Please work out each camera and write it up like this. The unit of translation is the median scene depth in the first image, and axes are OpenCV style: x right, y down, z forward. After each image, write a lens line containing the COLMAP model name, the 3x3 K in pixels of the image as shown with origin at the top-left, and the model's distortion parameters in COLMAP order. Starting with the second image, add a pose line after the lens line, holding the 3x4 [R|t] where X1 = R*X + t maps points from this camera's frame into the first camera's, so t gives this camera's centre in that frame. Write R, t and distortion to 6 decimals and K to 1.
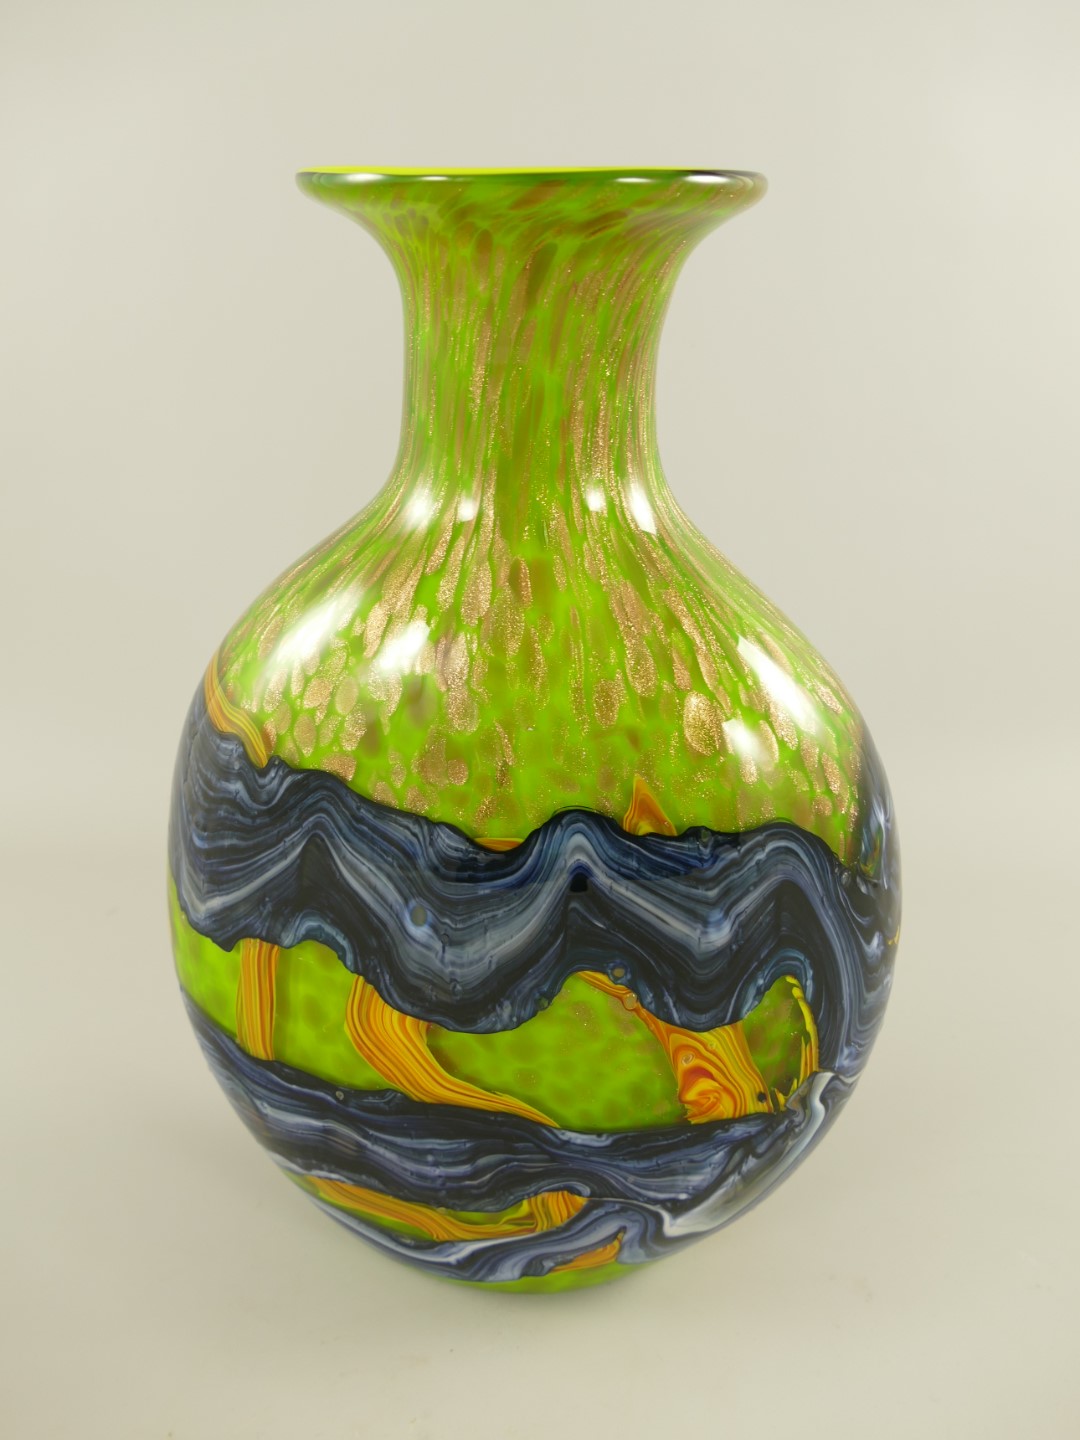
lens RADIAL K [[1155.8, 0, 540.0], [0, 1155.8, 720.0], [0, 0, 1]] dist [-0.029584, -0.001349]
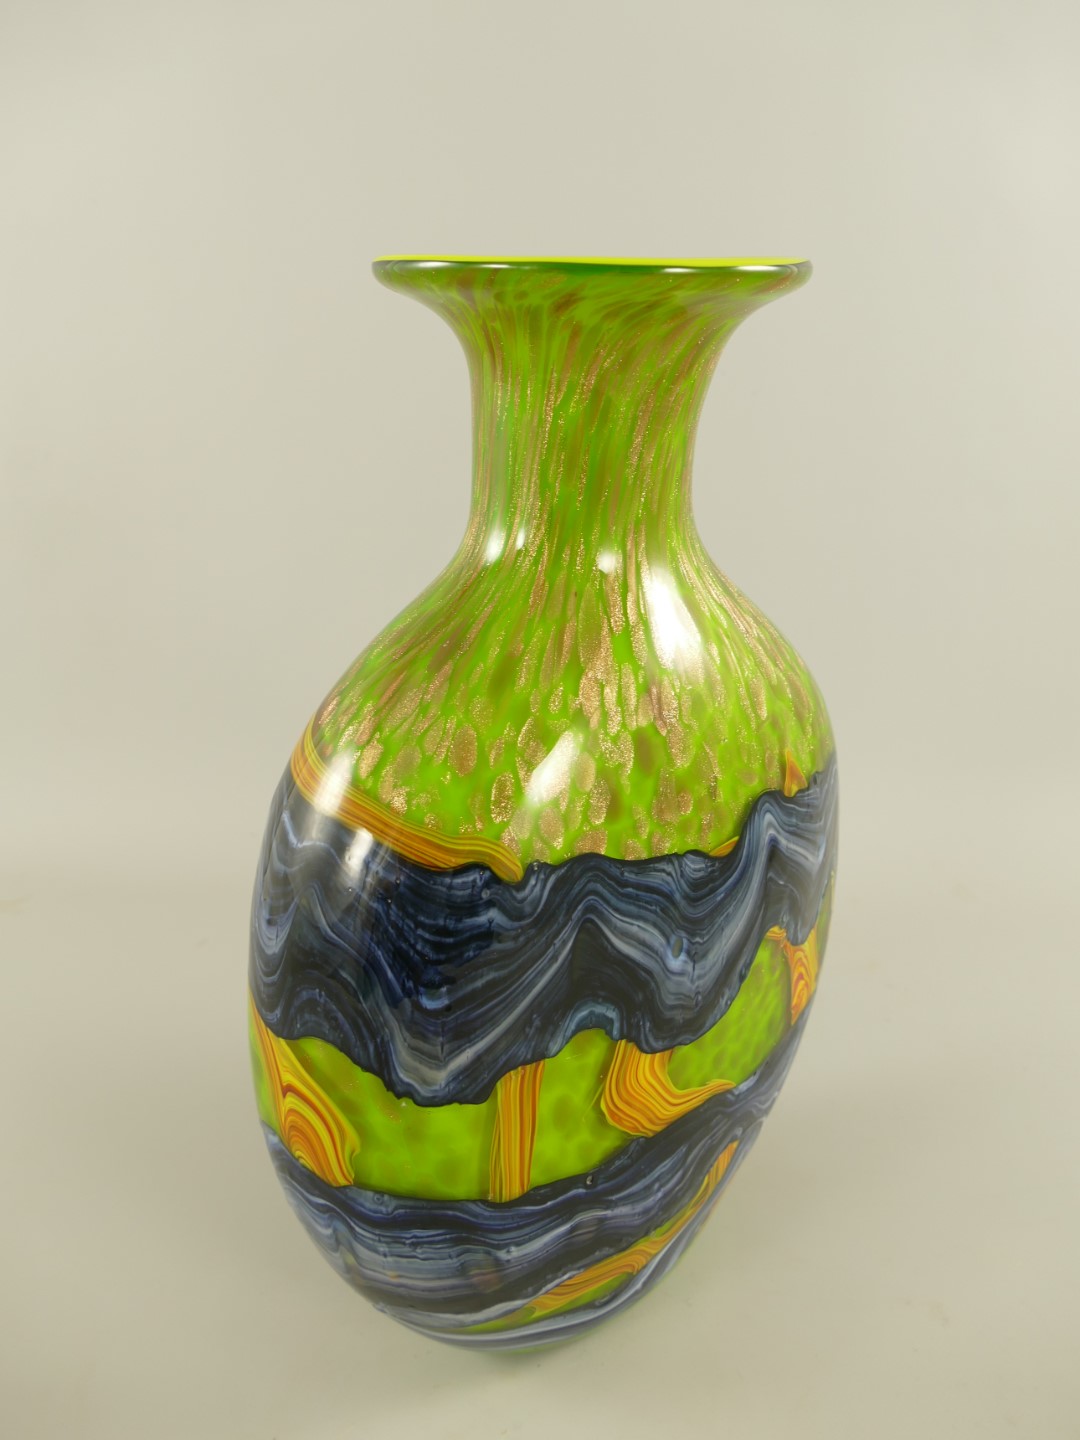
lens RADIAL K [[1155.8, 0, 540.0], [0, 1155.8, 720.0], [0, 0, 1]] dist [-0.029584, -0.001349]
pose [[0.632844, -0.294152, 0.716229, -0.881958], [0.322386, 0.941133, 0.101666, -0.175863], [-0.703972, 0.166564, 0.690420, 0.320465]]
